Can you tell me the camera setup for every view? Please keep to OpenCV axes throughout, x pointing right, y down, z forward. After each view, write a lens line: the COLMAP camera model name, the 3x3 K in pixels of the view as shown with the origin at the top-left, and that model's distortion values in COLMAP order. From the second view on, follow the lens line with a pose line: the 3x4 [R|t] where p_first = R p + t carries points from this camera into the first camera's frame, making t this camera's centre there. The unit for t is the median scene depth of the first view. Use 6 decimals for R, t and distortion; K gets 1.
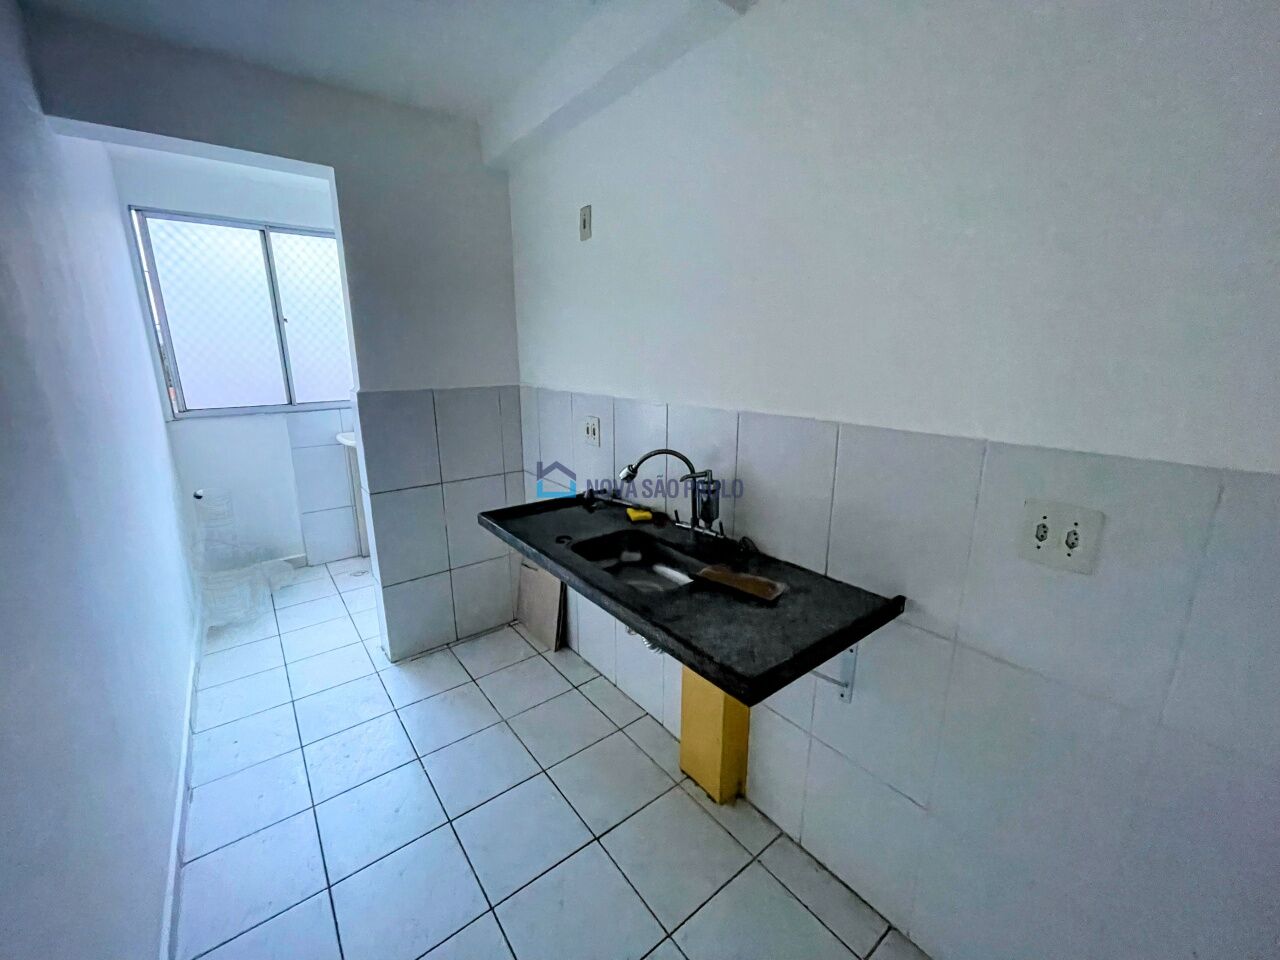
lens RADIAL K [[516.3, 0, 640.0], [0, 516.3, 480.0], [0, 0, 1]] dist [0.002251, 0.000318]
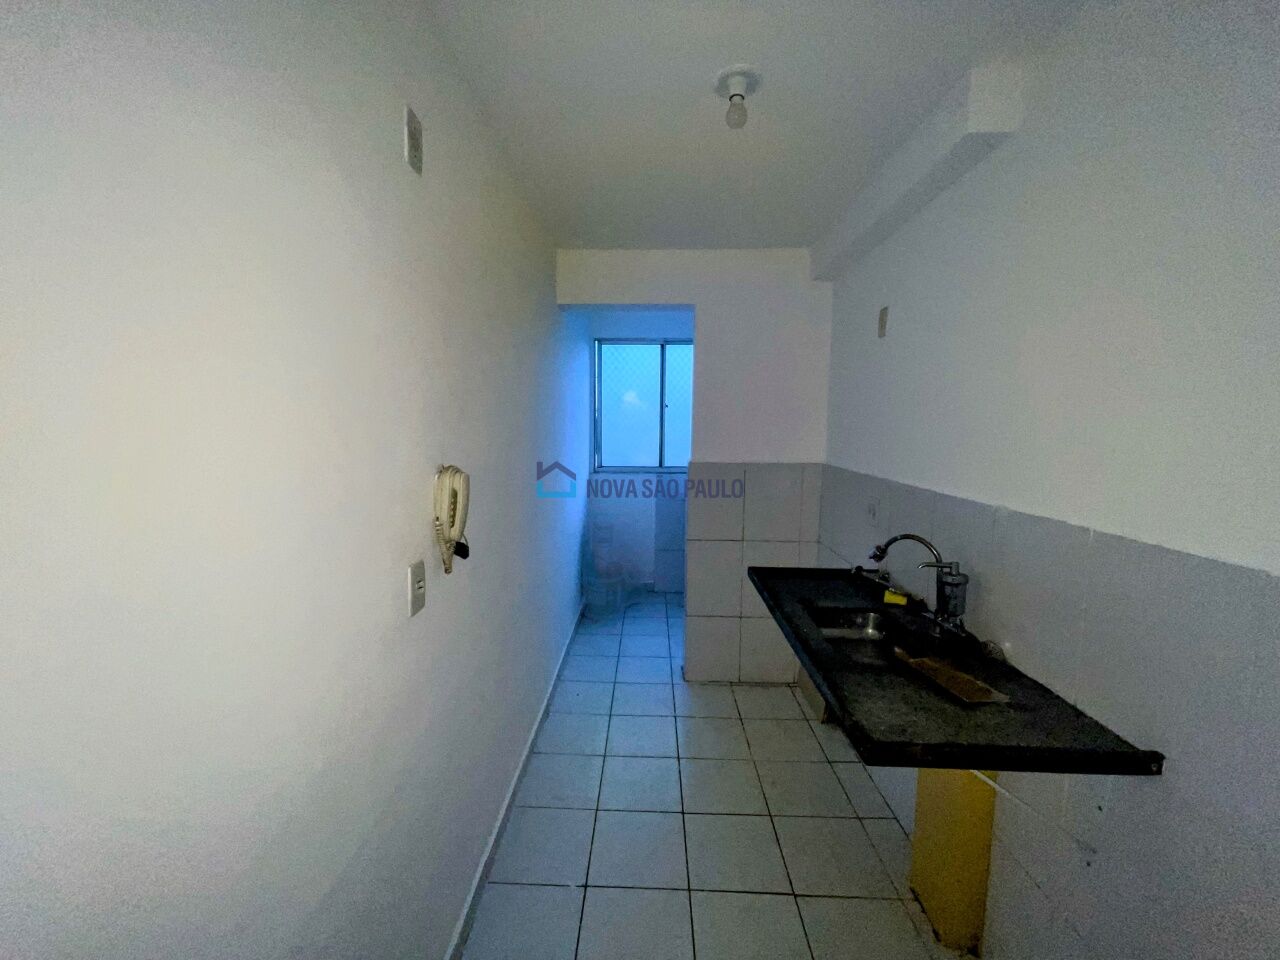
lens RADIAL K [[516.3, 0, 640.0], [0, 516.3, 480.0], [0, 0, 1]] dist [0.002251, 0.000318]
pose [[0.777069, 0.076864, -0.624704, 0.188360], [-0.161490, 0.983639, -0.079849, 0.001696], [0.608346, 0.162932, 0.776768, -0.098653]]
